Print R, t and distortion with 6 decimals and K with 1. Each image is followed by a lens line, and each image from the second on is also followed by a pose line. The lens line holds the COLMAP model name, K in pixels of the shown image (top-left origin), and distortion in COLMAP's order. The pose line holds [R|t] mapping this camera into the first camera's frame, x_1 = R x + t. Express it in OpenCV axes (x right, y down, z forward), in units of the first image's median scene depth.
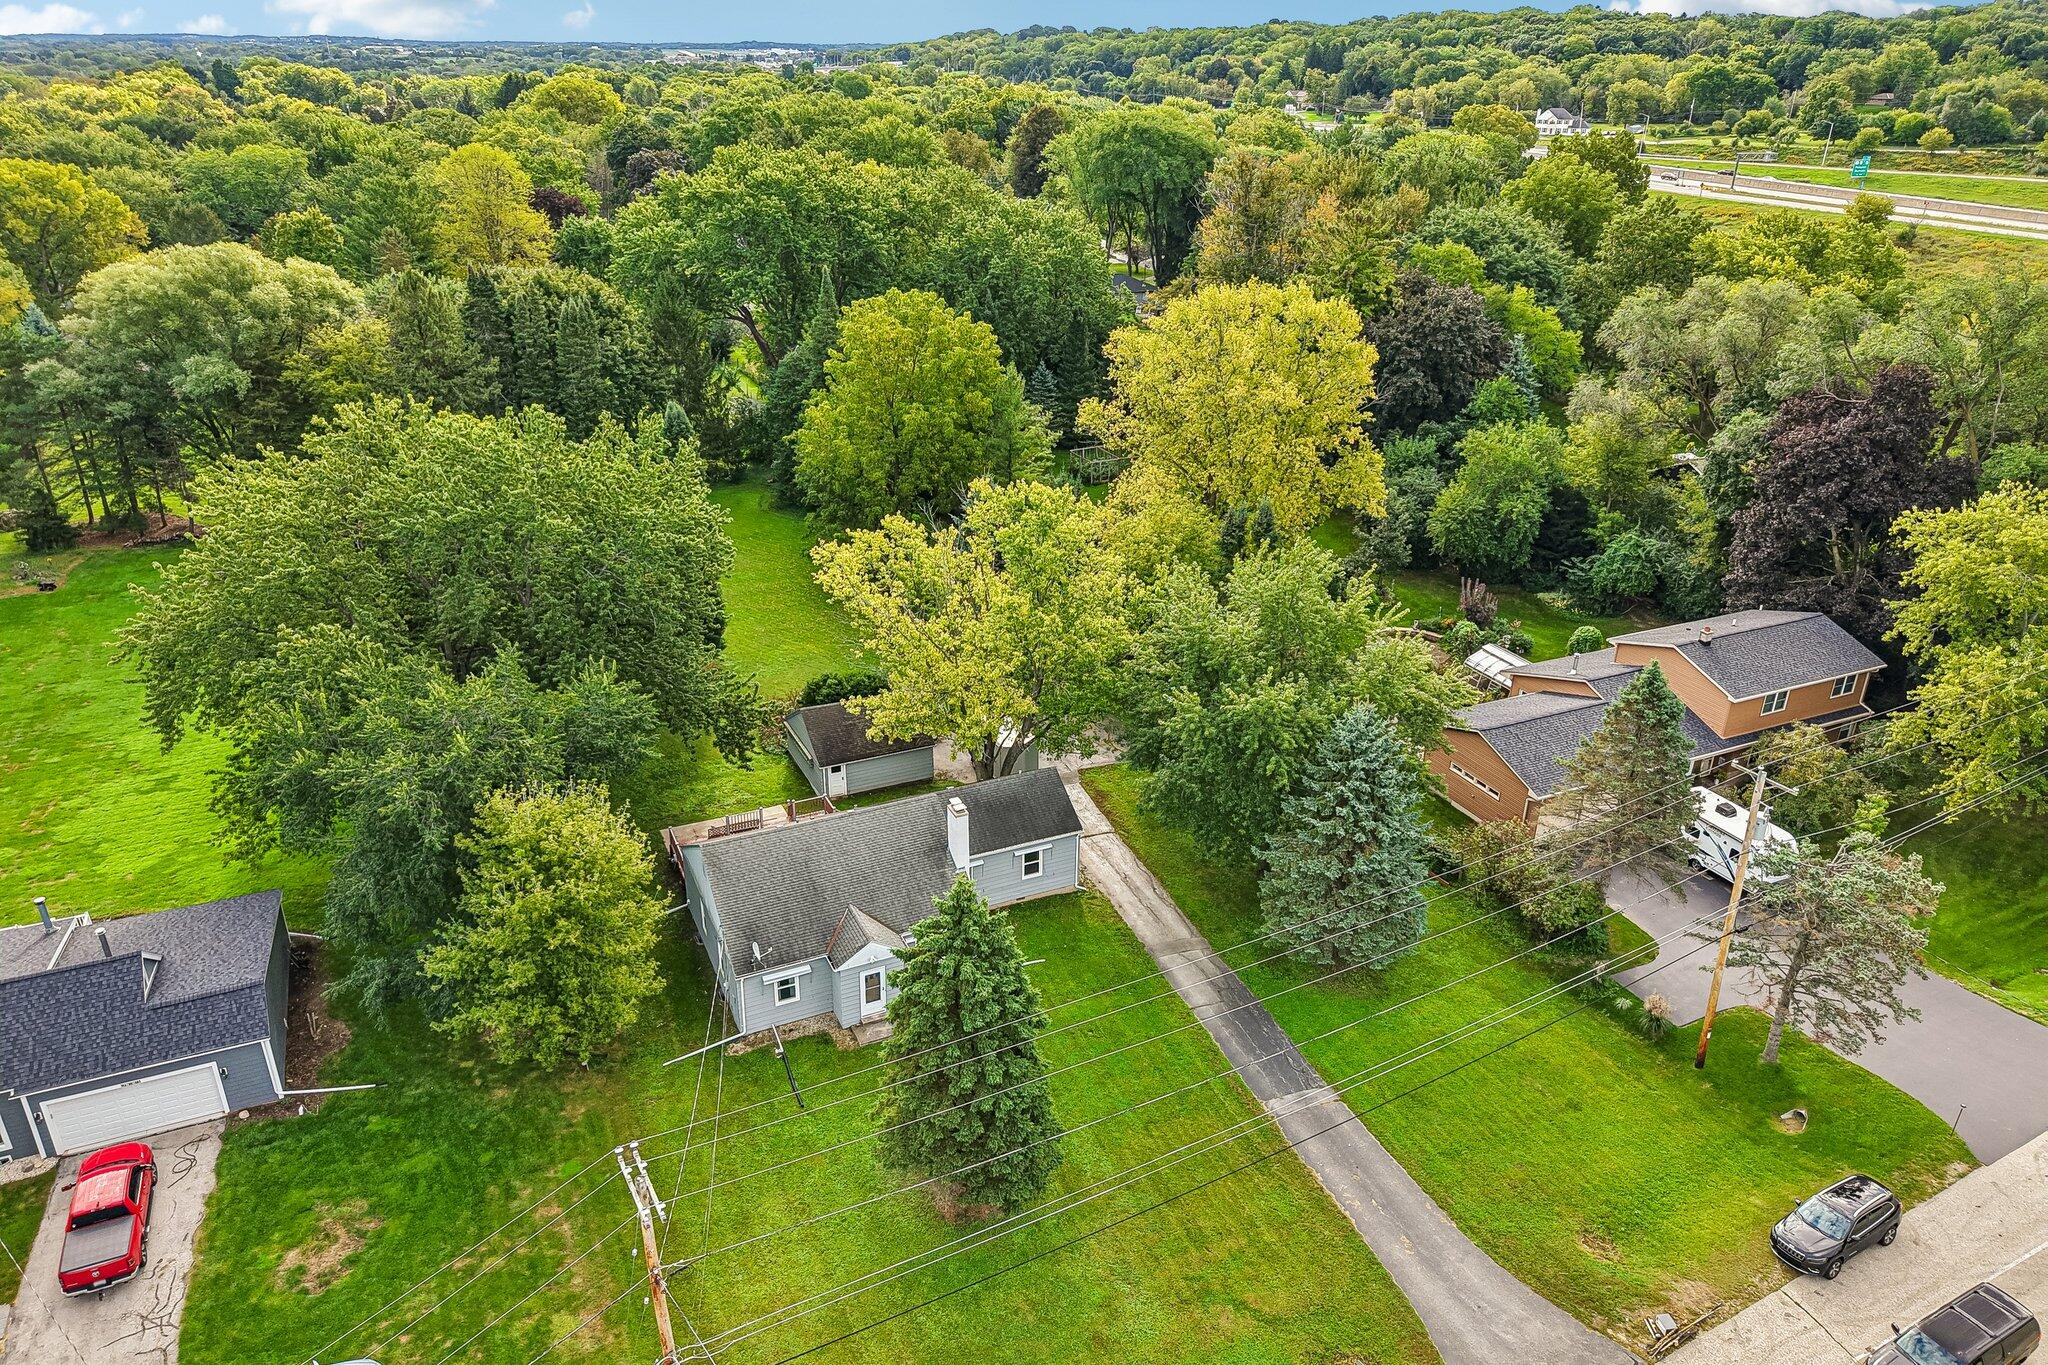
lens RADIAL K [[1380.8, 0, 1024.0], [0, 1380.8, 682.5], [0, 0, 1]] dist [0.001317, -0.000187]
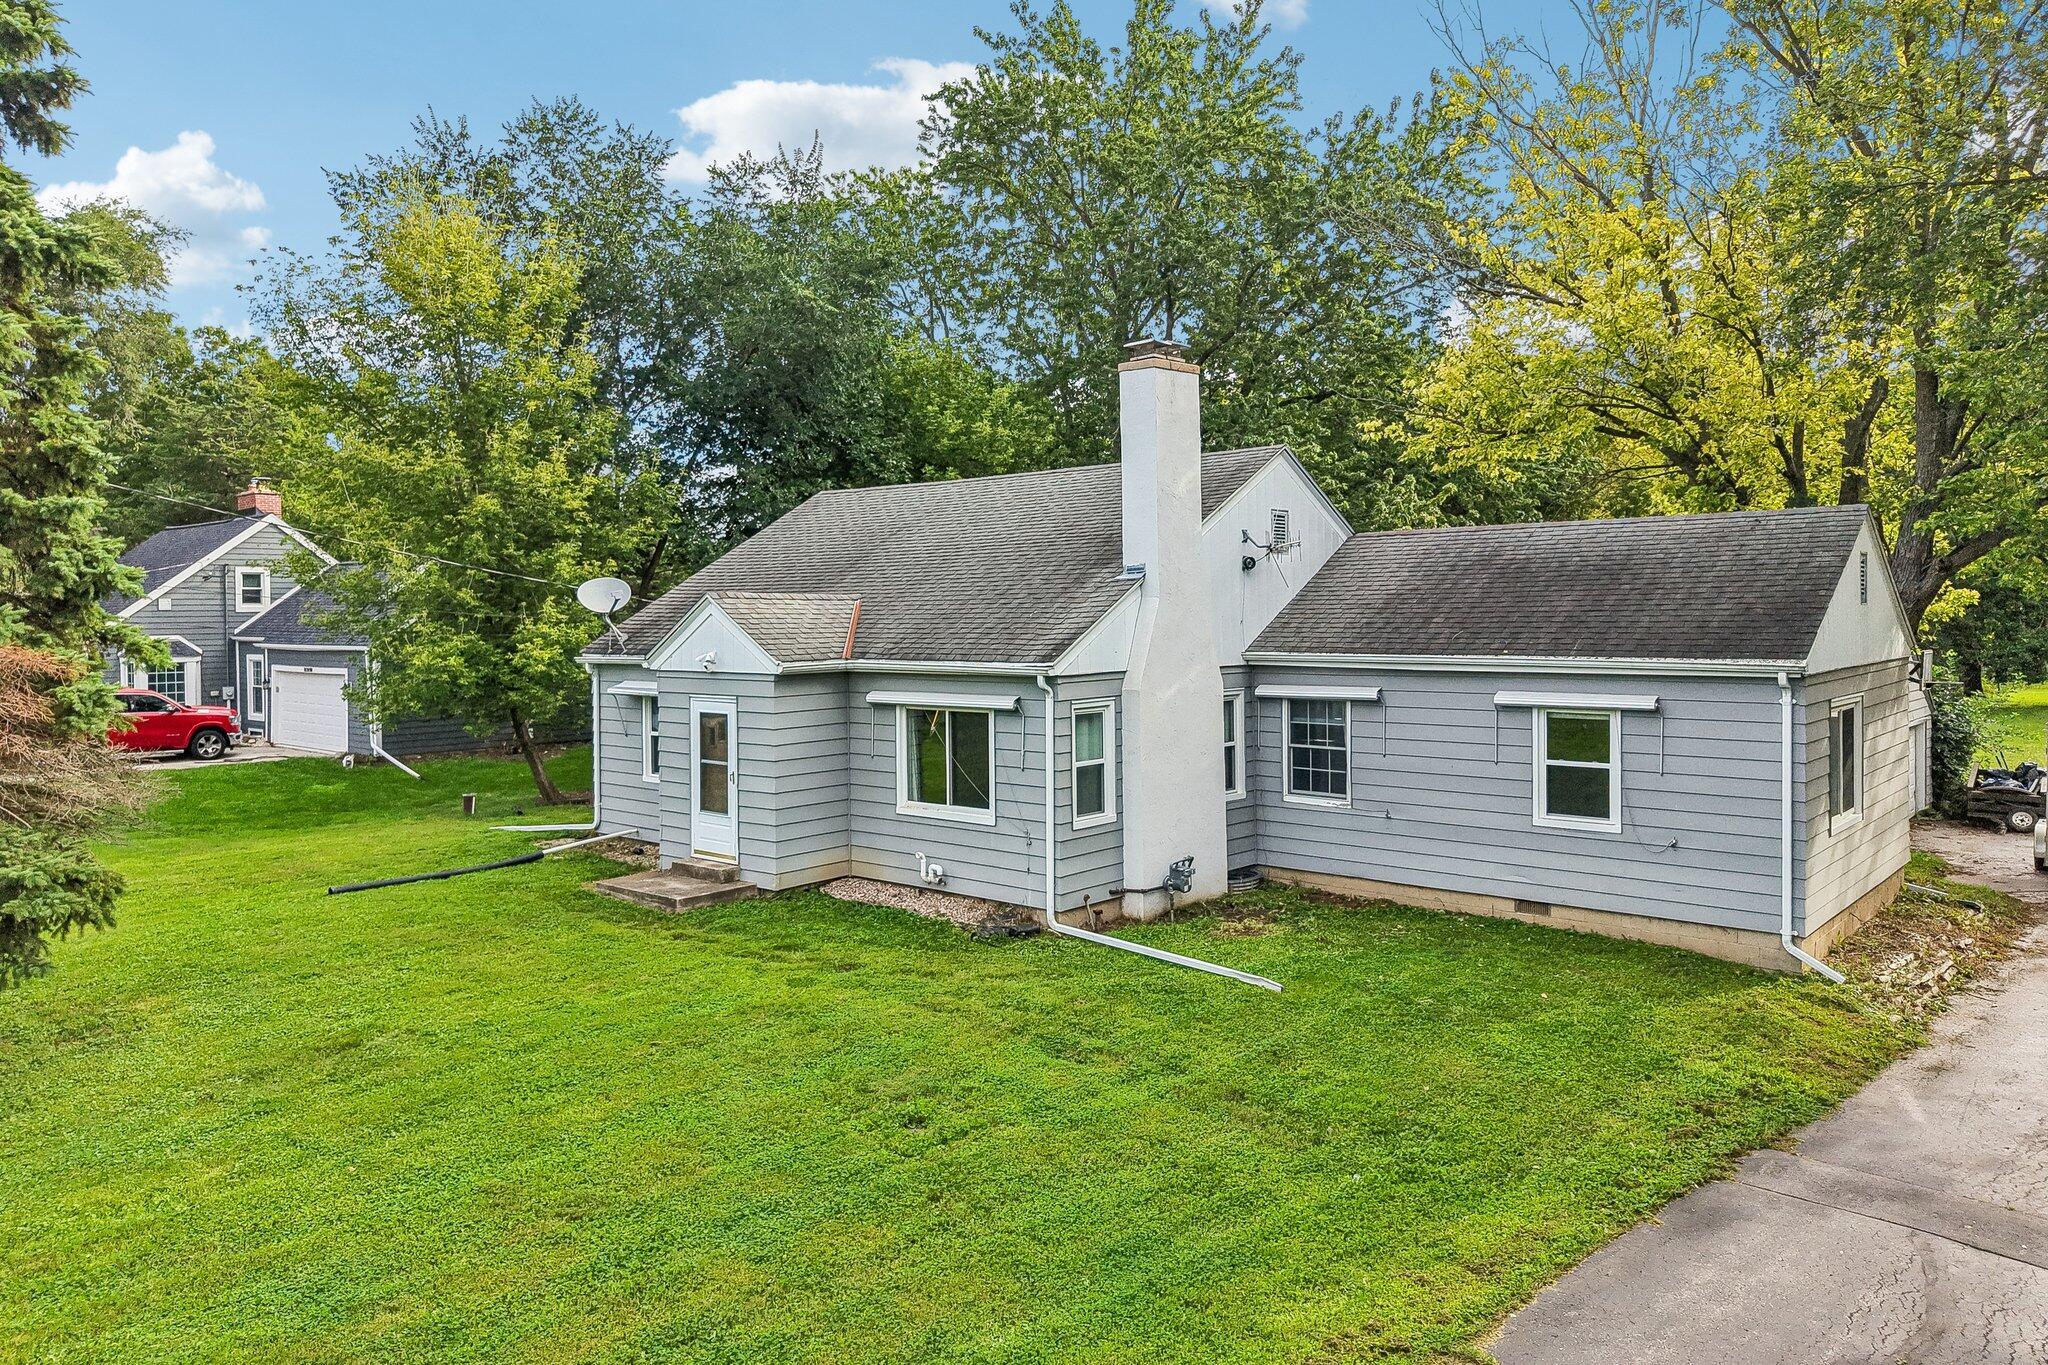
lens RADIAL K [[1366.0, 0, 1024.0], [0, 1366.0, 682.5], [0, 0, 1]] dist [0.007106, -0.002244]
pose [[0.404545, 0.027375, -0.914108, 0.227091], [-0.385270, 0.911625, -0.143204, 0.221697], [0.829403, 0.410111, 0.379340, 0.927528]]
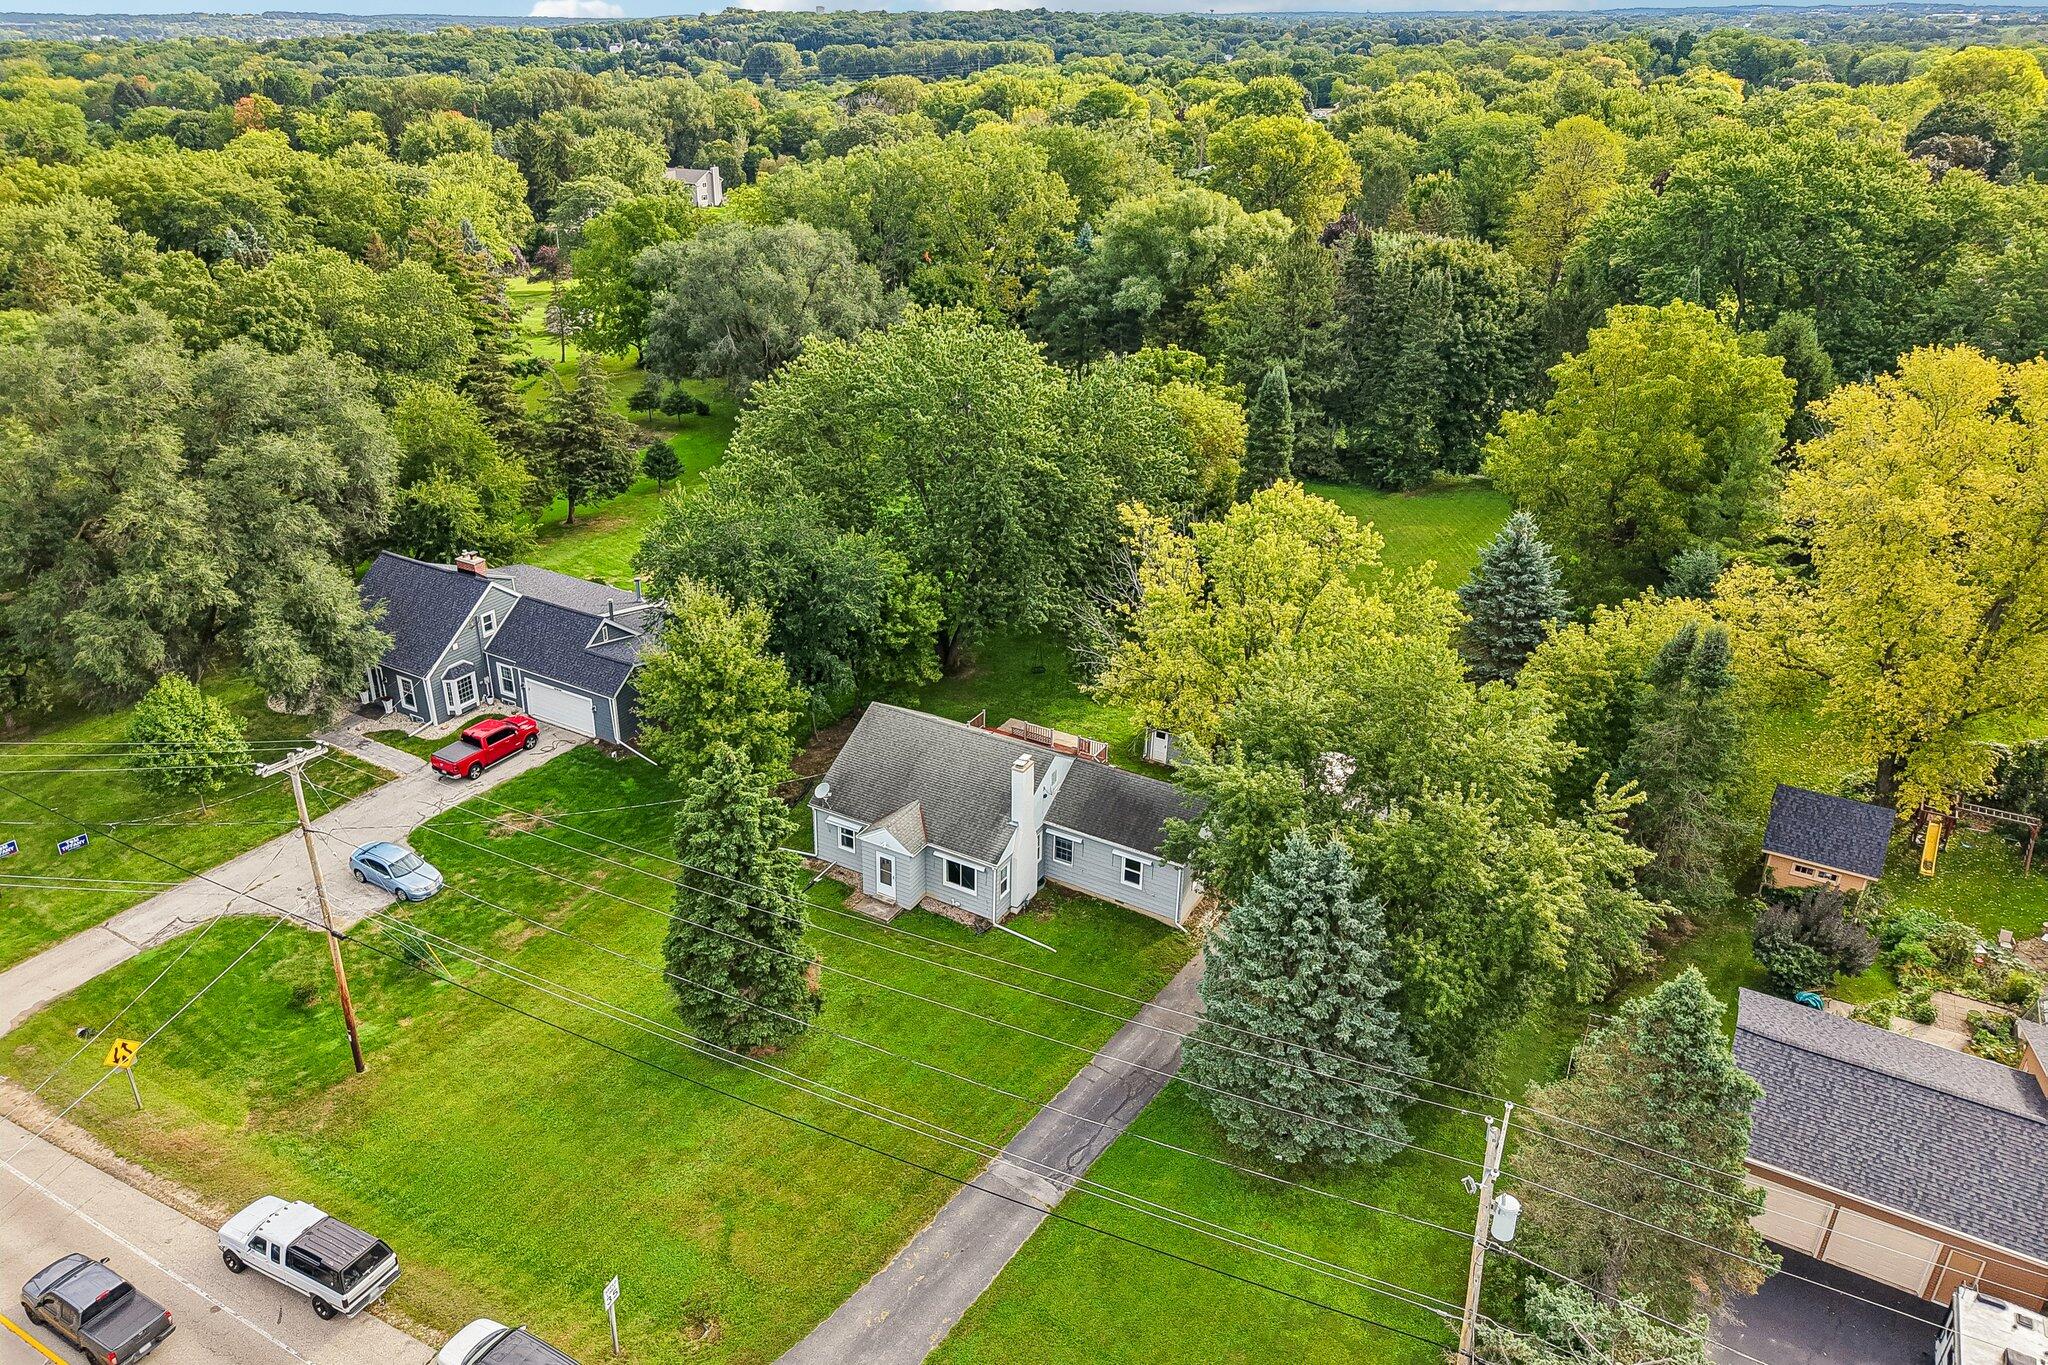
lens RADIAL K [[1366.0, 0, 1024.0], [0, 1366.0, 682.5], [0, 0, 1]] dist [0.007106, -0.002244]
pose [[0.577349, 0.362022, -0.731853, 0.709858], [-0.354242, 0.918641, 0.174963, -0.152938], [0.735650, 0.158239, 0.658619, 0.328667]]
